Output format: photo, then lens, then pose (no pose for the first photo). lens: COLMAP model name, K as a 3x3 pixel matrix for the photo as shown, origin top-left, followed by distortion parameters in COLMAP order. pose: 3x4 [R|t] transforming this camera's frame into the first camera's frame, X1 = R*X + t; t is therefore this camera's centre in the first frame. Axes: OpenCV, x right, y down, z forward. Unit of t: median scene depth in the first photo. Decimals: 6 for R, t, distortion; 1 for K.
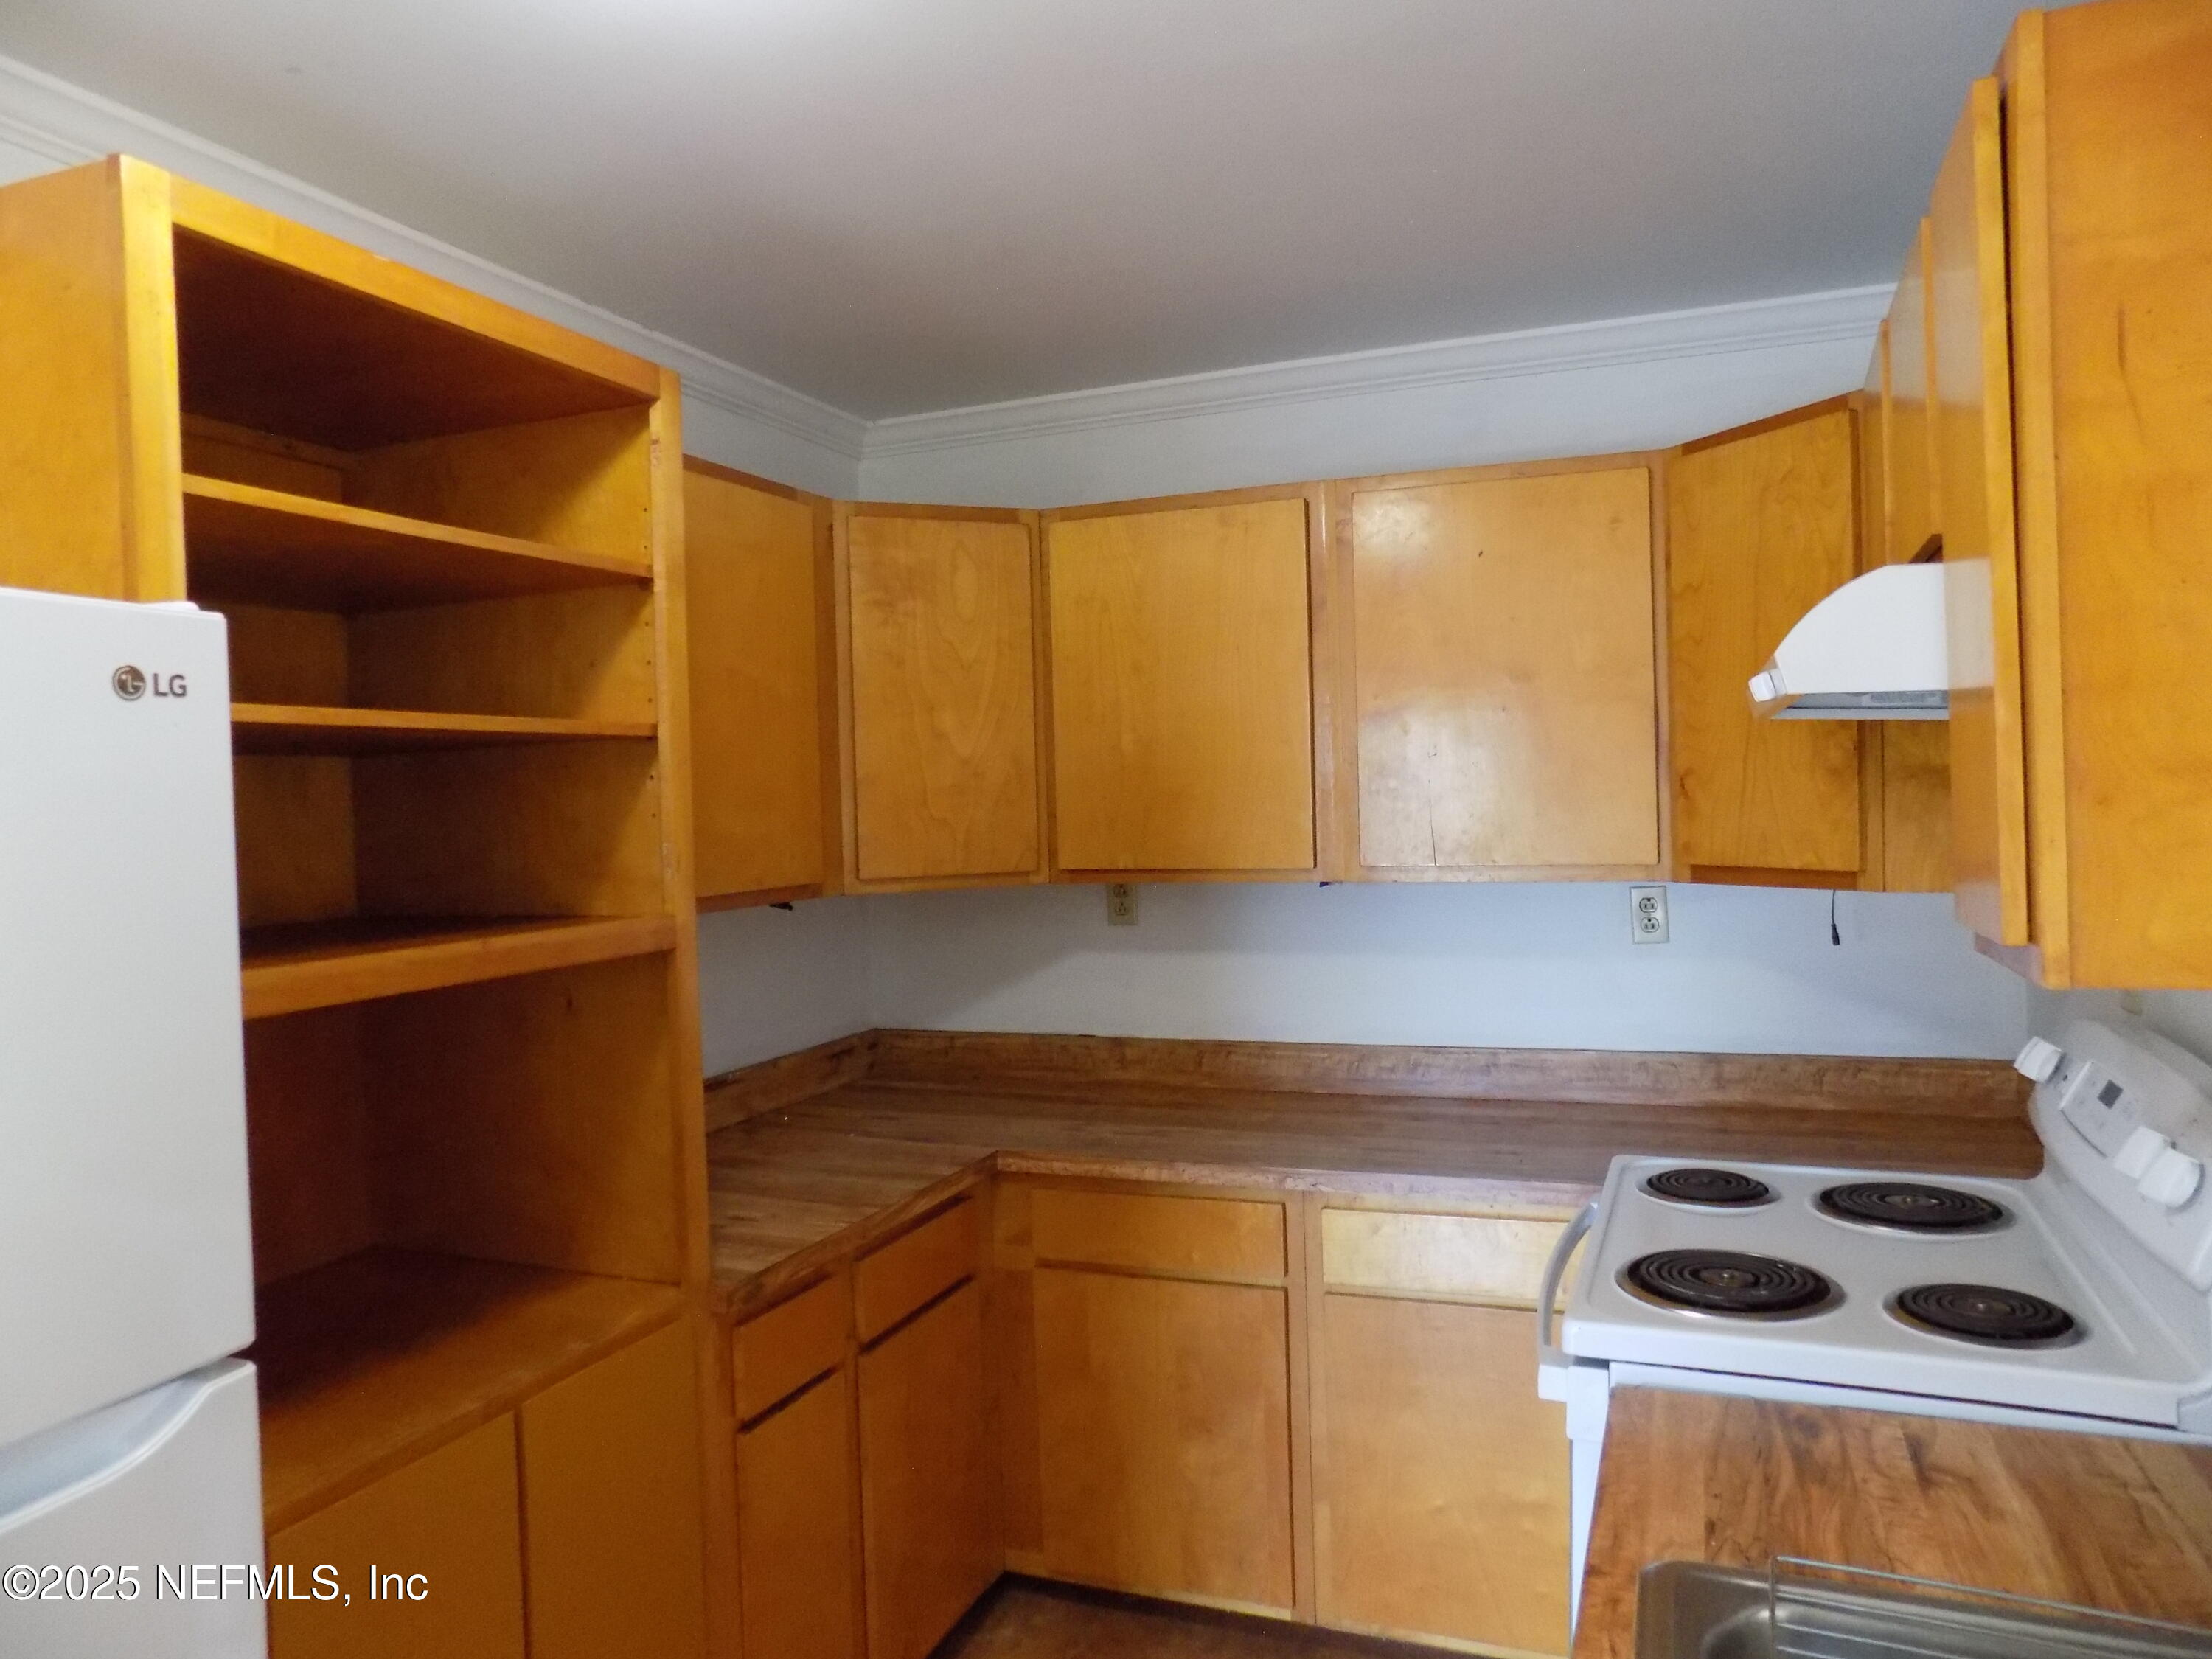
lens RADIAL K [[1487.1, 0, 1138.4], [0, 1487.1, 819.3], [0, 0, 1]] dist [-0.077412, 0.093665]
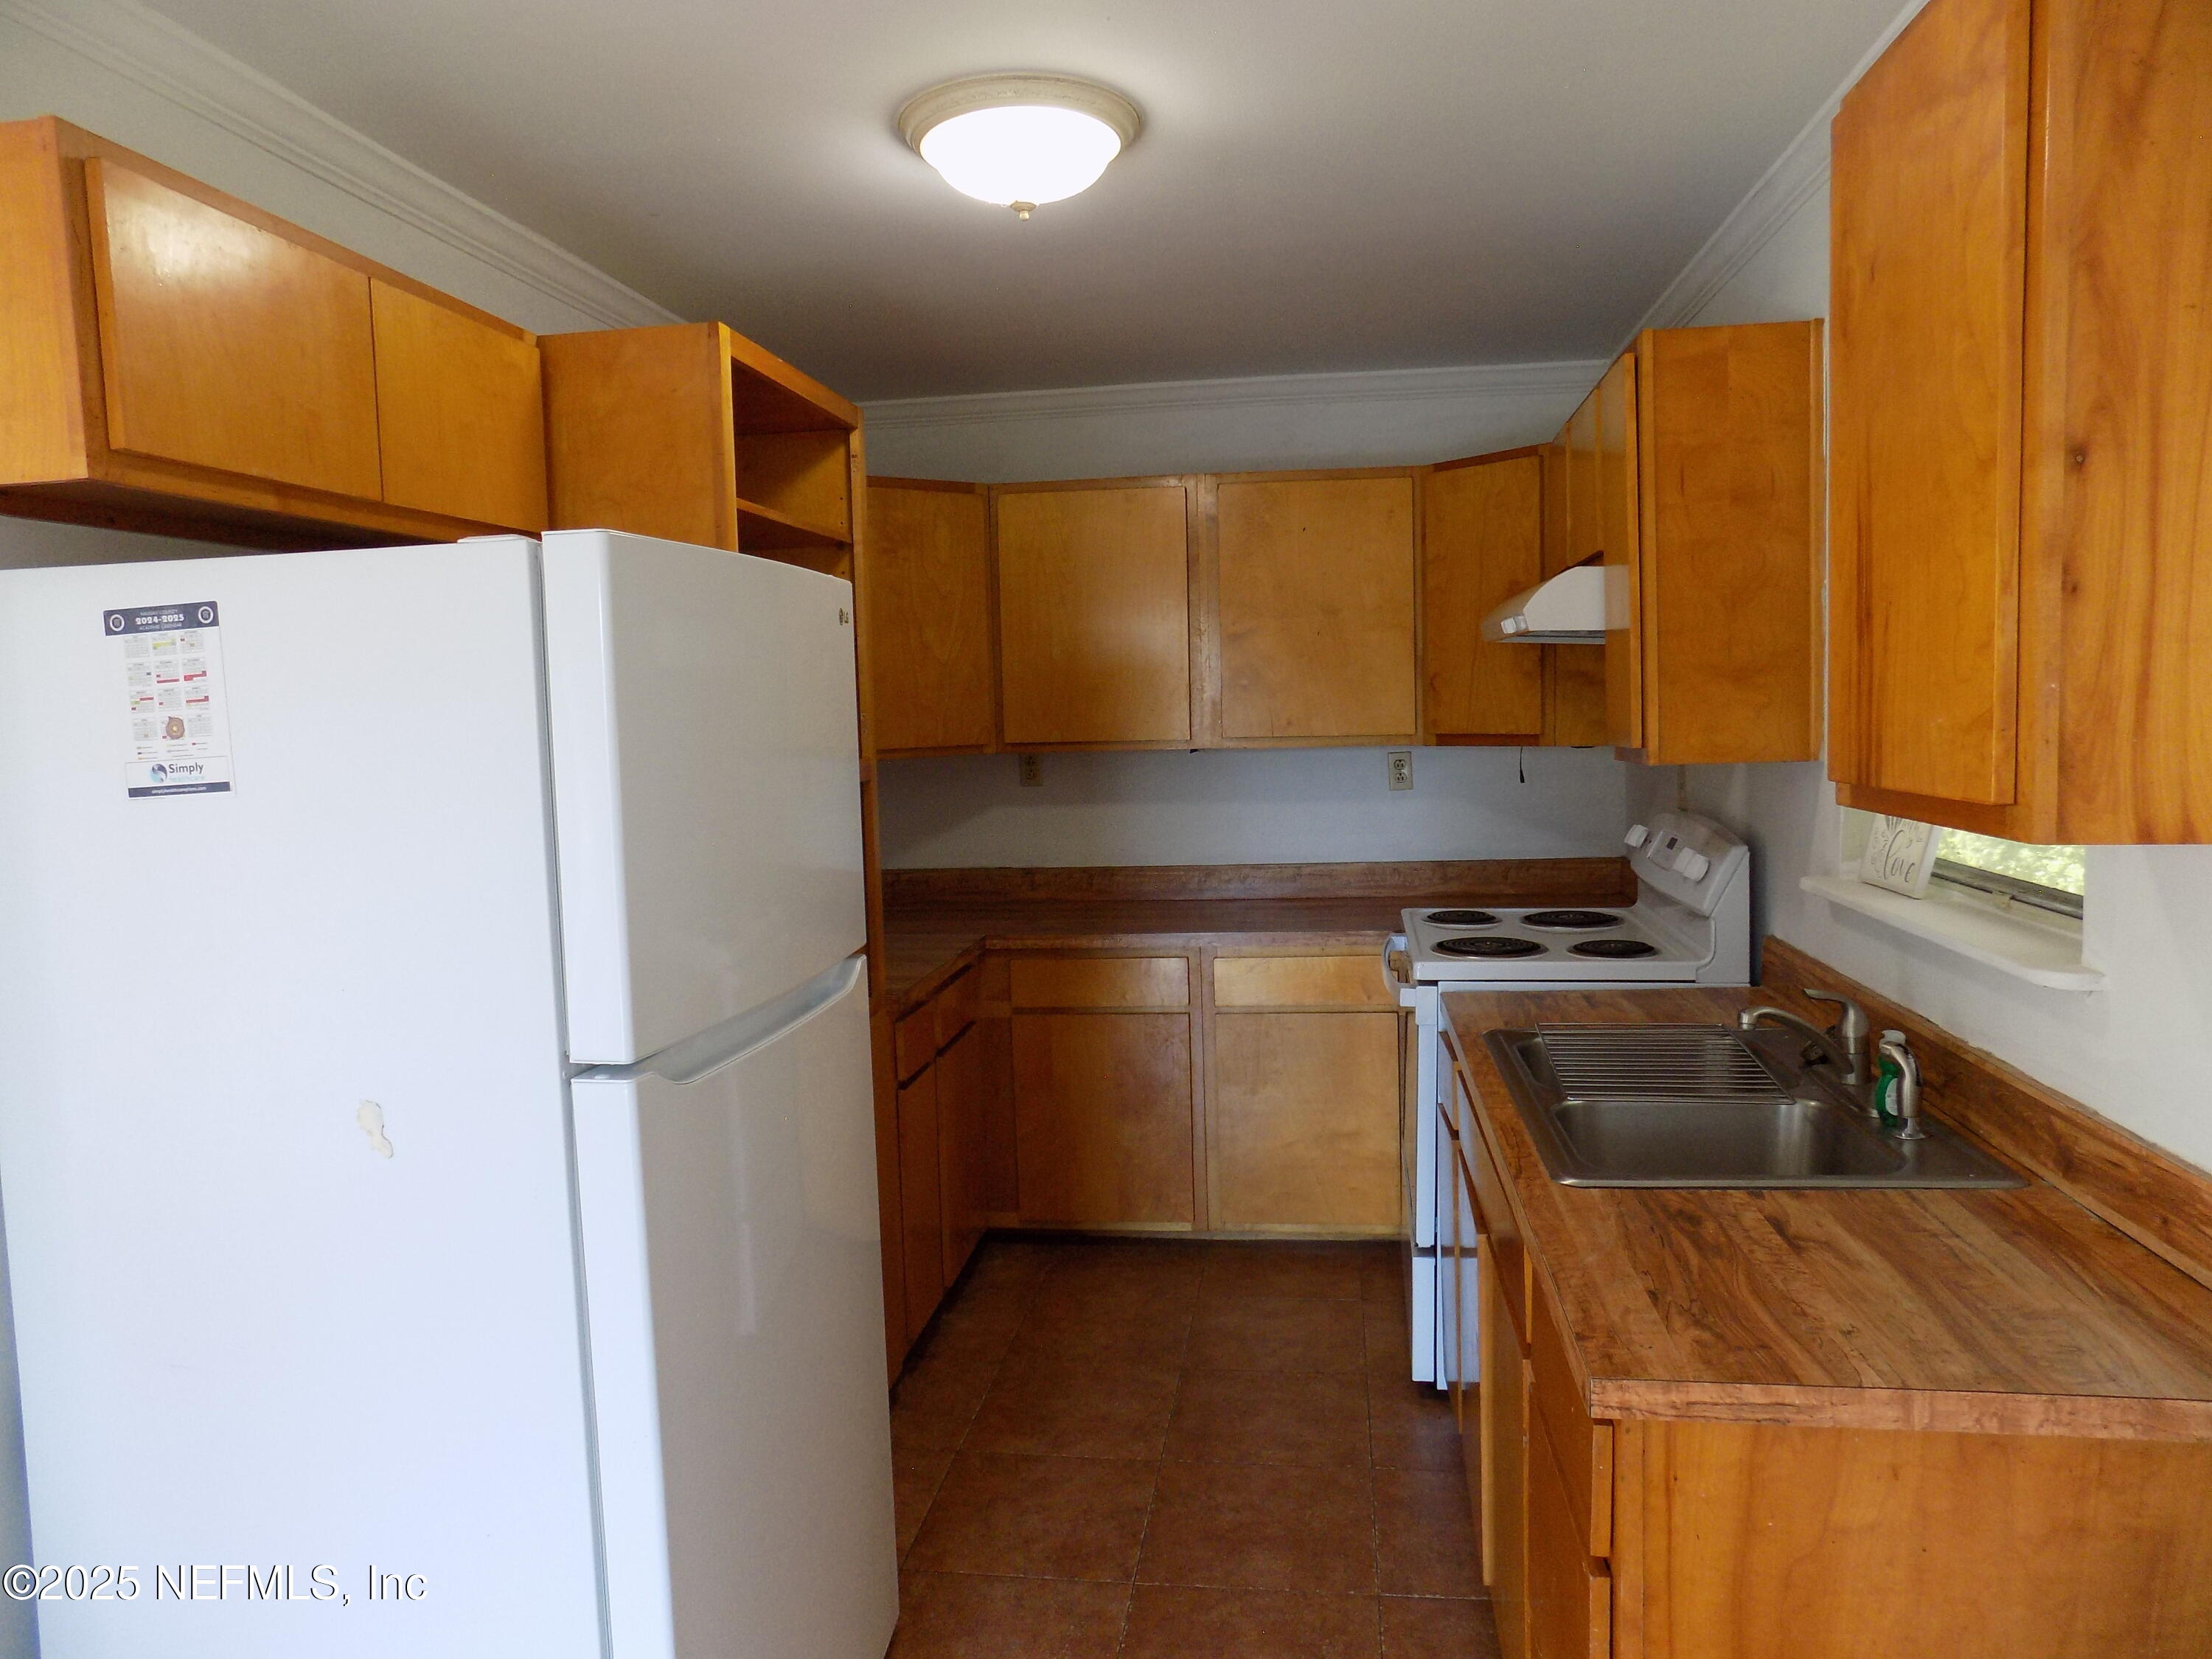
lens RADIAL K [[1487.1, 0, 1138.4], [0, 1487.1, 819.3], [0, 0, 1]] dist [-0.077412, 0.093665]
pose [[0.971090, -0.016968, 0.238110, -0.311253], [0.003456, 0.998365, 0.057050, 0.030128], [-0.238689, -0.054578, 0.969561, -0.461931]]
